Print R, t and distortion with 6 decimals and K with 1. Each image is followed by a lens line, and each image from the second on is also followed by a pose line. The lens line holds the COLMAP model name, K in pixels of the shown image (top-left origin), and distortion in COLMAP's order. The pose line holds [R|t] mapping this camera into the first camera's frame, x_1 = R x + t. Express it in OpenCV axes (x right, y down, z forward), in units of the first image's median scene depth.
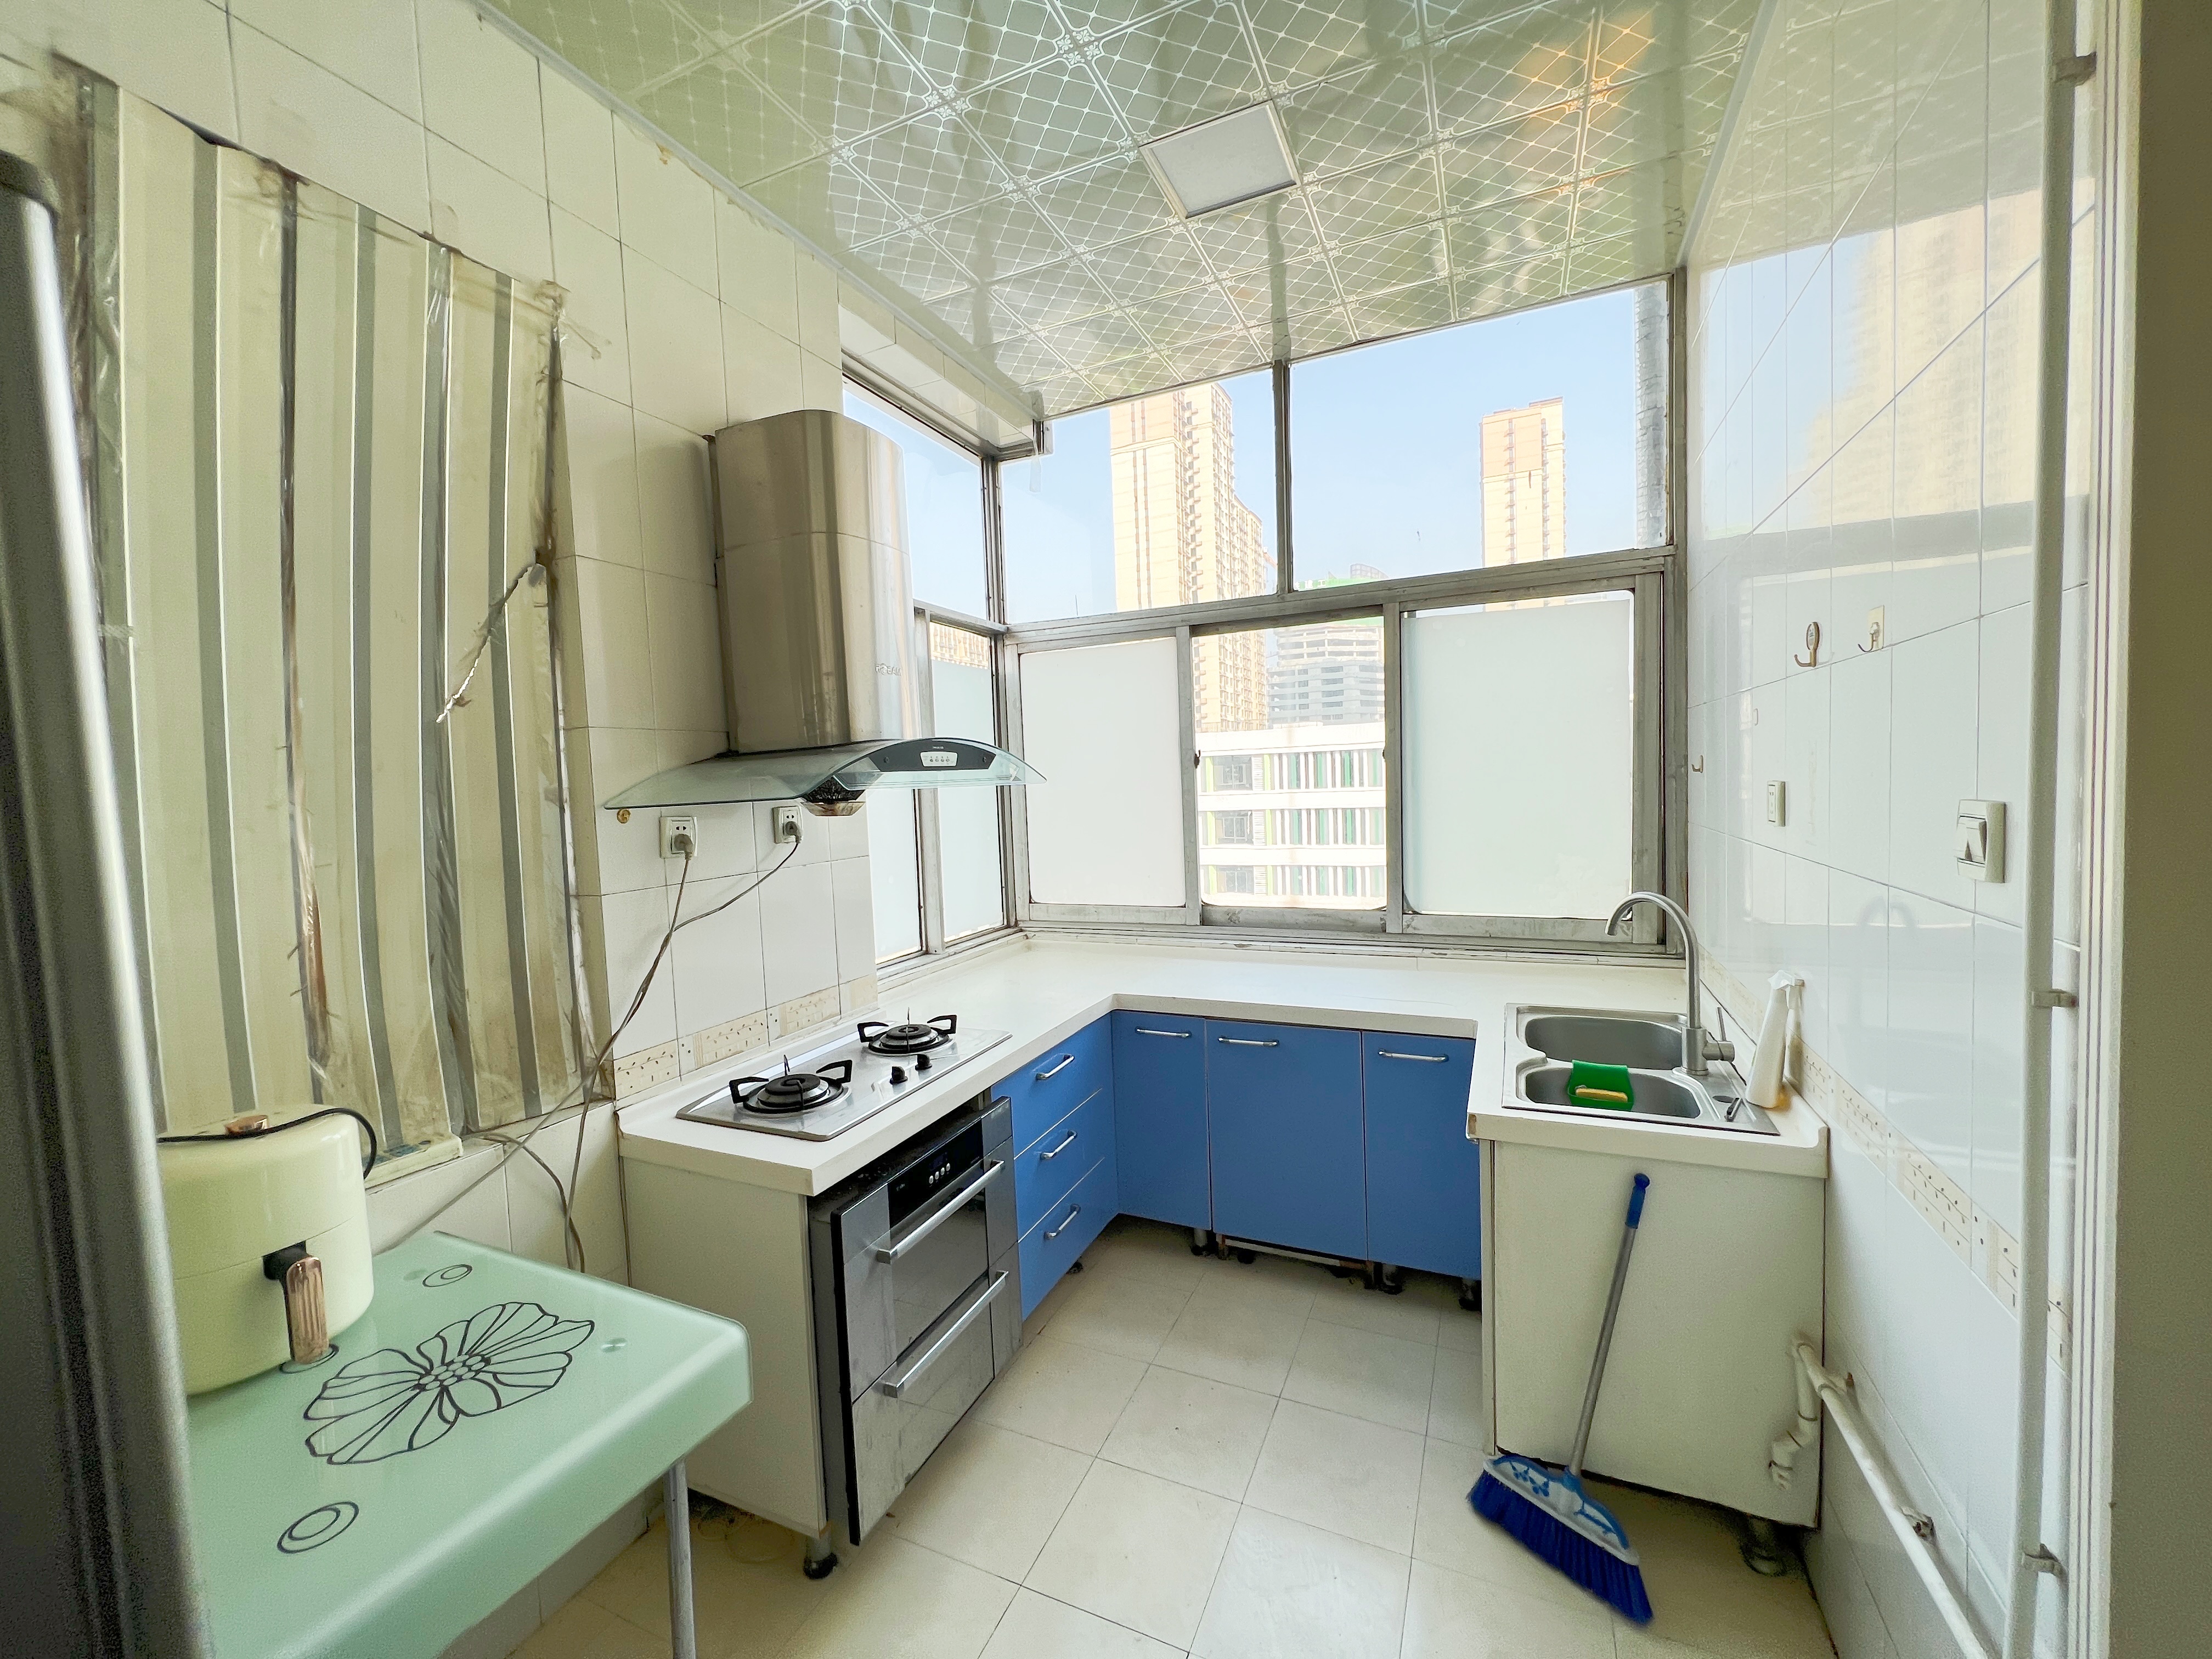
lens RADIAL K [[883.6, 0, 1104.6], [0, 883.6, 829.4], [0, 0, 1]] dist [-0.004183, 0.000487]
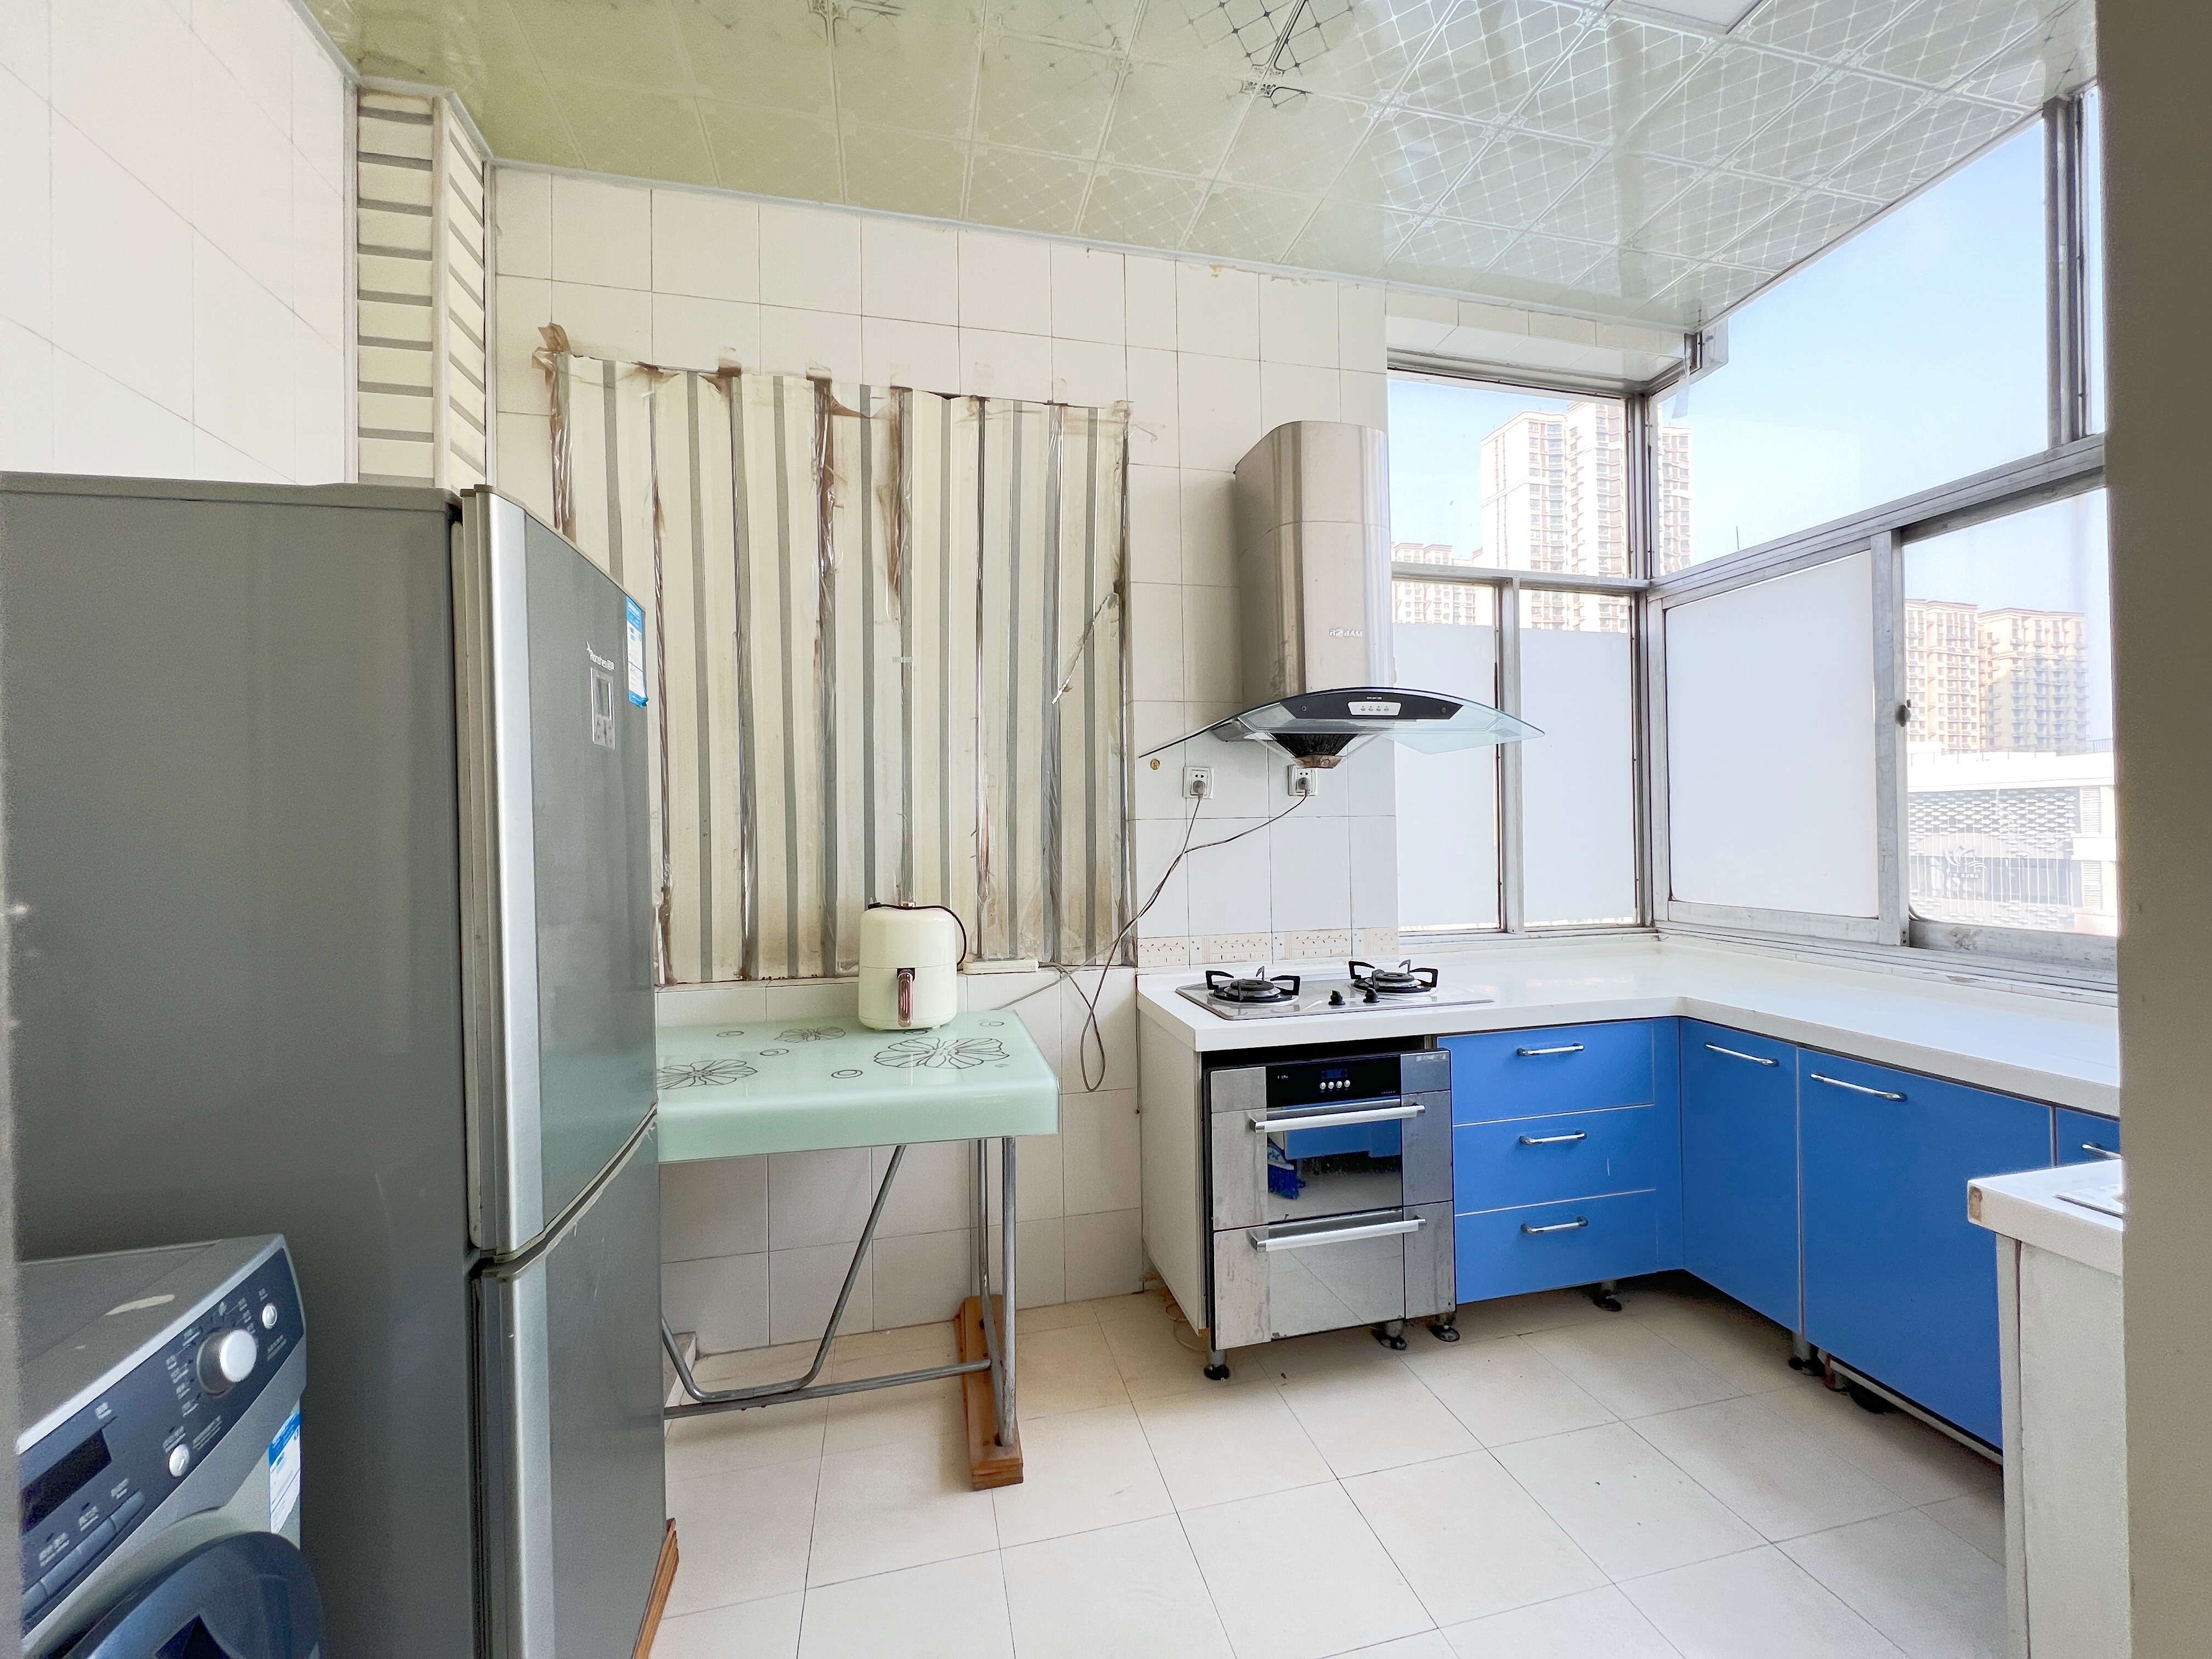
lens RADIAL K [[883.6, 0, 1103.0], [0, 883.6, 831.1], [0, 0, 1]] dist [-0.004183, 0.000487]
pose [[0.607411, 0.031070, -0.793780, 0.475588], [-0.055608, 0.998447, -0.003471, 0.092702], [0.792439, 0.046248, 0.608196, 0.092113]]
